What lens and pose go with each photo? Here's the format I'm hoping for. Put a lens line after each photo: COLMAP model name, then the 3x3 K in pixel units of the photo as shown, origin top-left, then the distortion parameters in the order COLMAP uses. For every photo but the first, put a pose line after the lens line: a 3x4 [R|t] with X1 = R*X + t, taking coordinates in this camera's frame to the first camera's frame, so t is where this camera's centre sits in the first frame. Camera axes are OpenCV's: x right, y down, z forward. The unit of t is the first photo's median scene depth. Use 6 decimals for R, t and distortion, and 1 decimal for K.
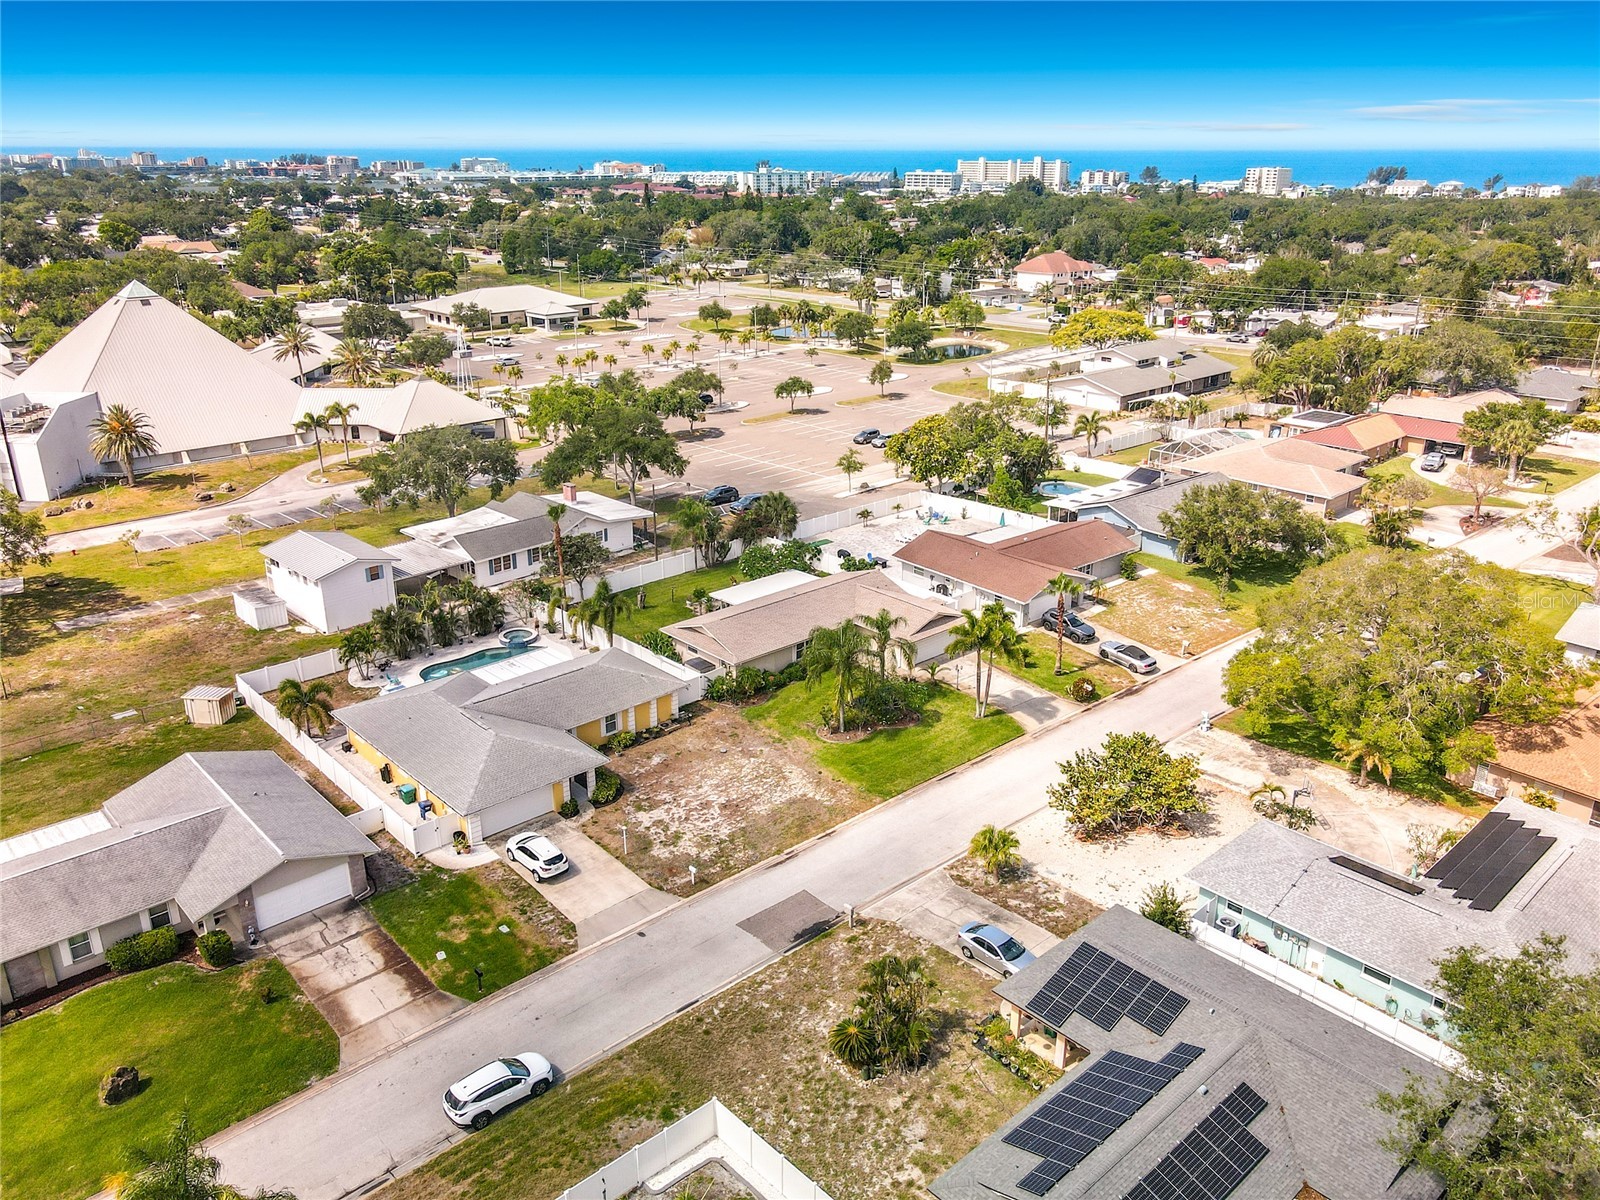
lens RADIAL K [[1223.2, 0, 800.0], [0, 1223.2, 600.0], [0, 0, 1]] dist [-0.002764, 0.039219]
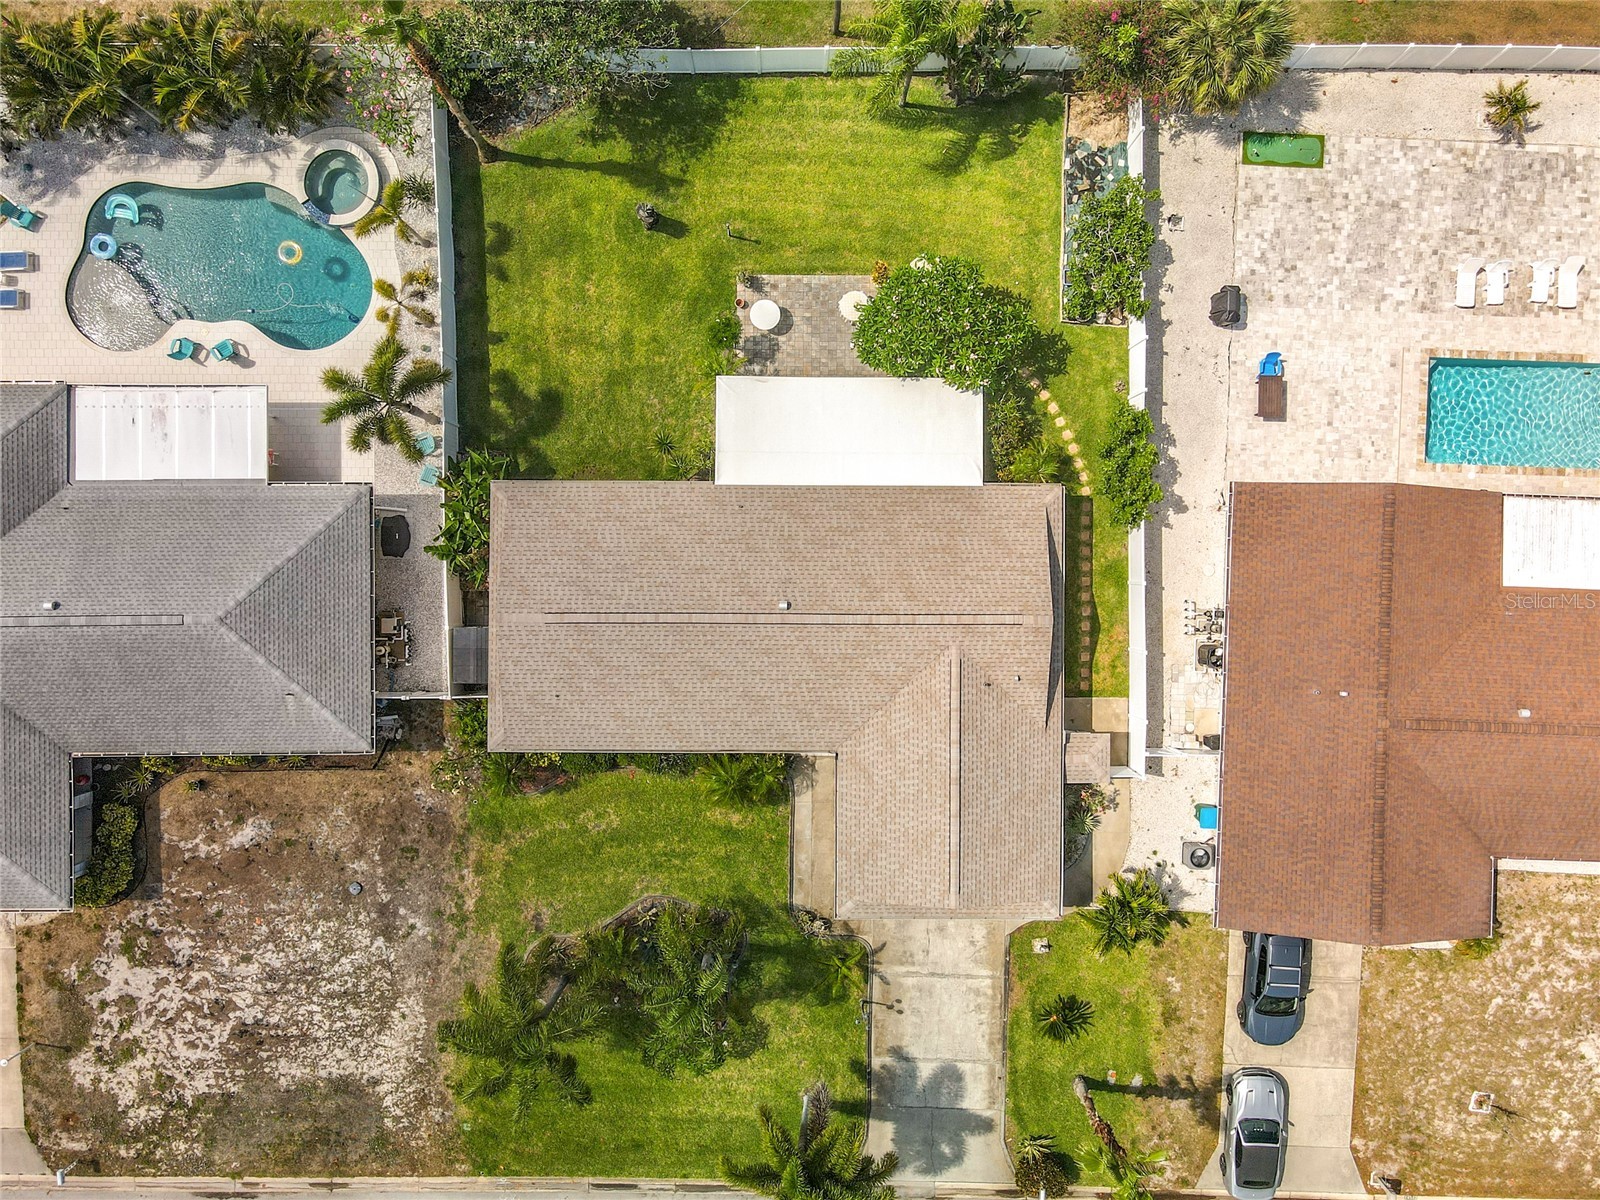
lens RADIAL K [[1223.2, 0, 800.0], [0, 1223.2, 600.0], [0, 0, 1]] dist [-0.002764, 0.039219]
pose [[0.740424, 0.672099, 0.007456, -0.004201], [-0.243833, 0.258251, 0.934800, -0.391613], [0.626353, -0.693967, 0.355095, 0.834313]]
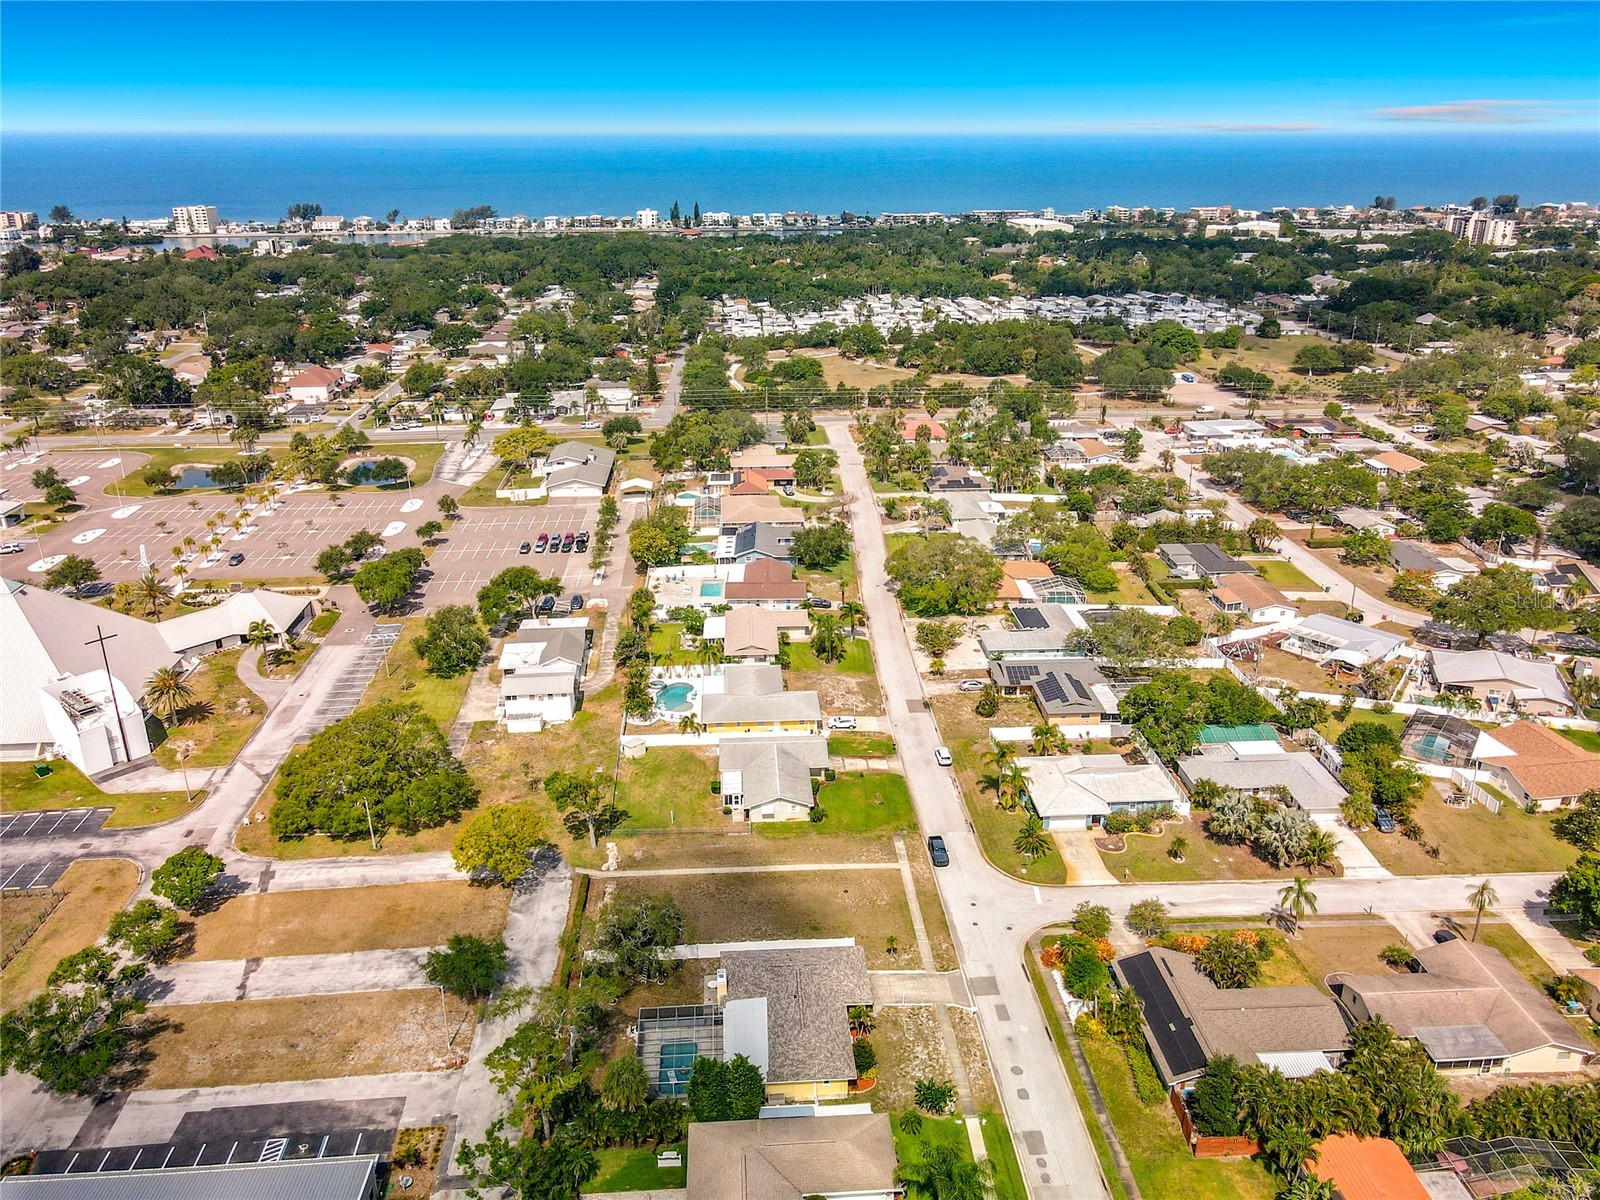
lens RADIAL K [[1234.0, 0, 825.2], [0, 1234.0, 596.6], [0, 0, 1]] dist [0.003358, 0.063367]
pose [[0.611425, -0.280194, 0.740034, -1.467292], [0.271076, 0.952790, 0.136782, -0.299860], [-0.743423, 0.116973, 0.658513, -0.552108]]
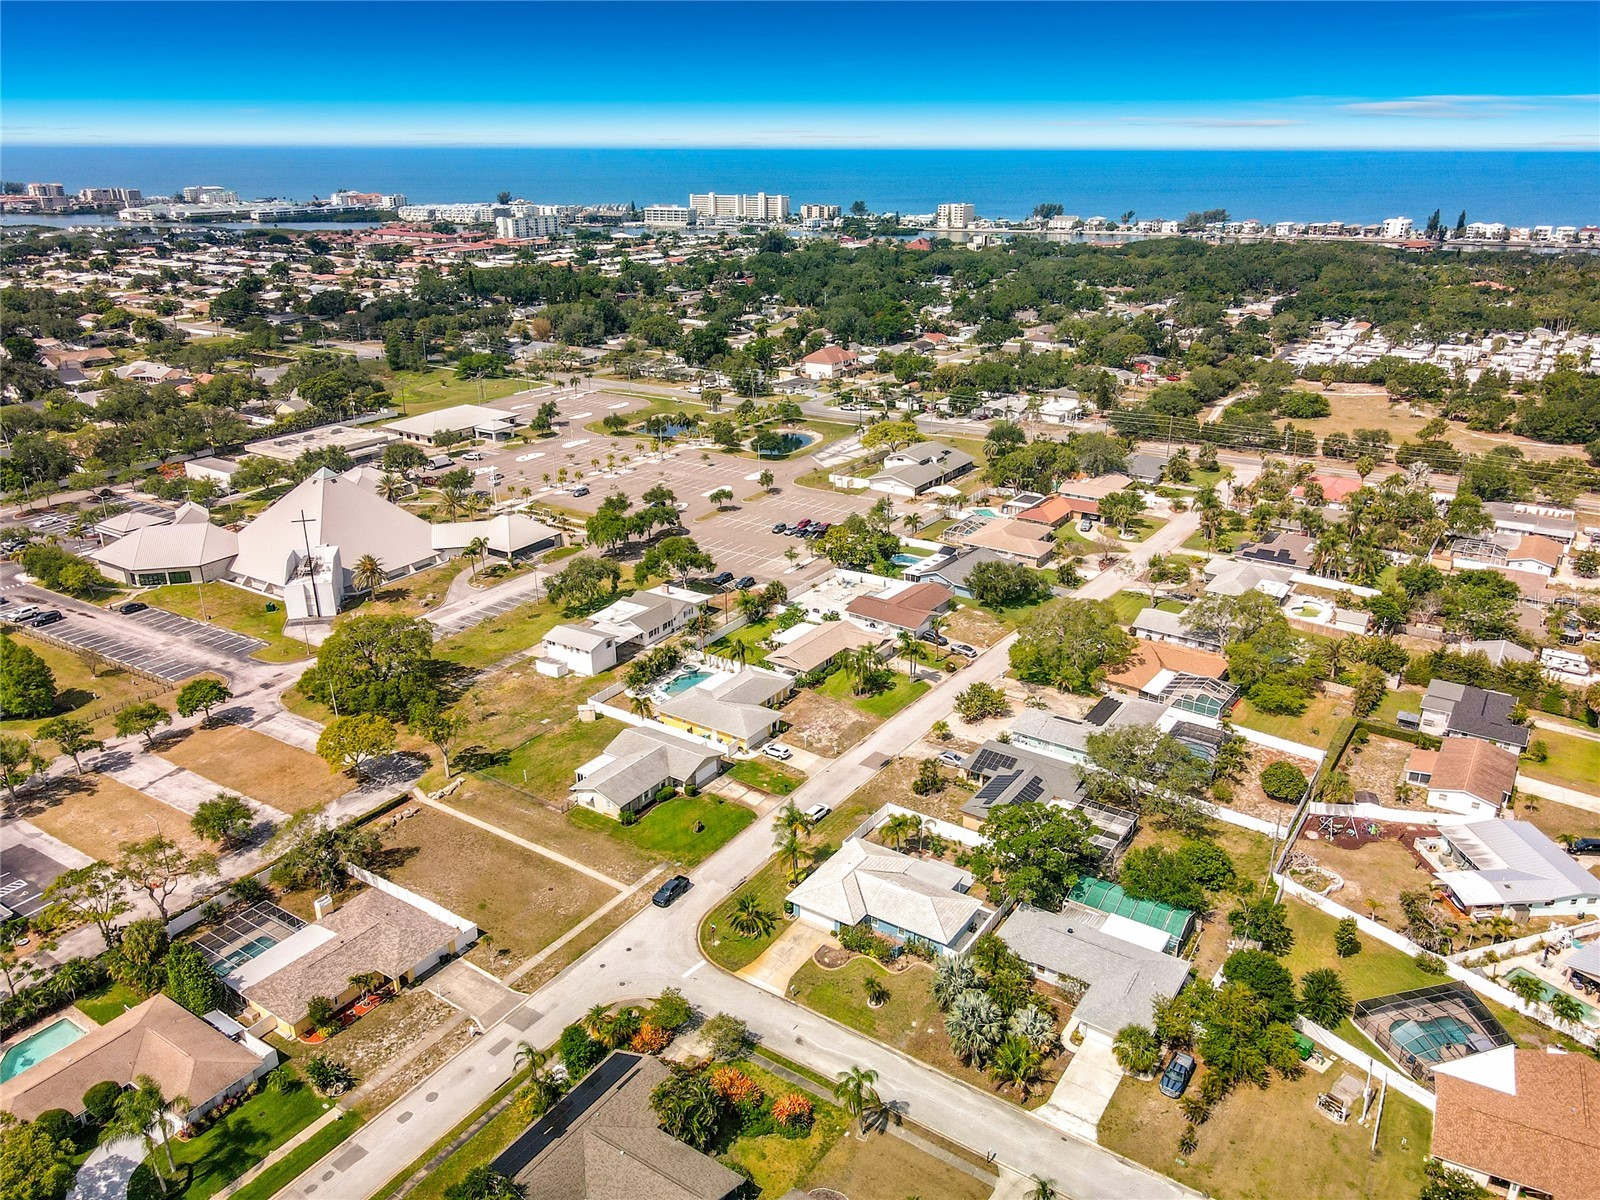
lens RADIAL K [[1223.2, 0, 800.0], [0, 1223.2, 600.0], [0, 0, 1]] dist [-0.002764, 0.039219]
pose [[0.972098, -0.088142, 0.217384, -0.471502], [0.084959, 0.996096, 0.023962, -0.116504], [-0.218647, -0.004824, 0.975792, -1.056494]]
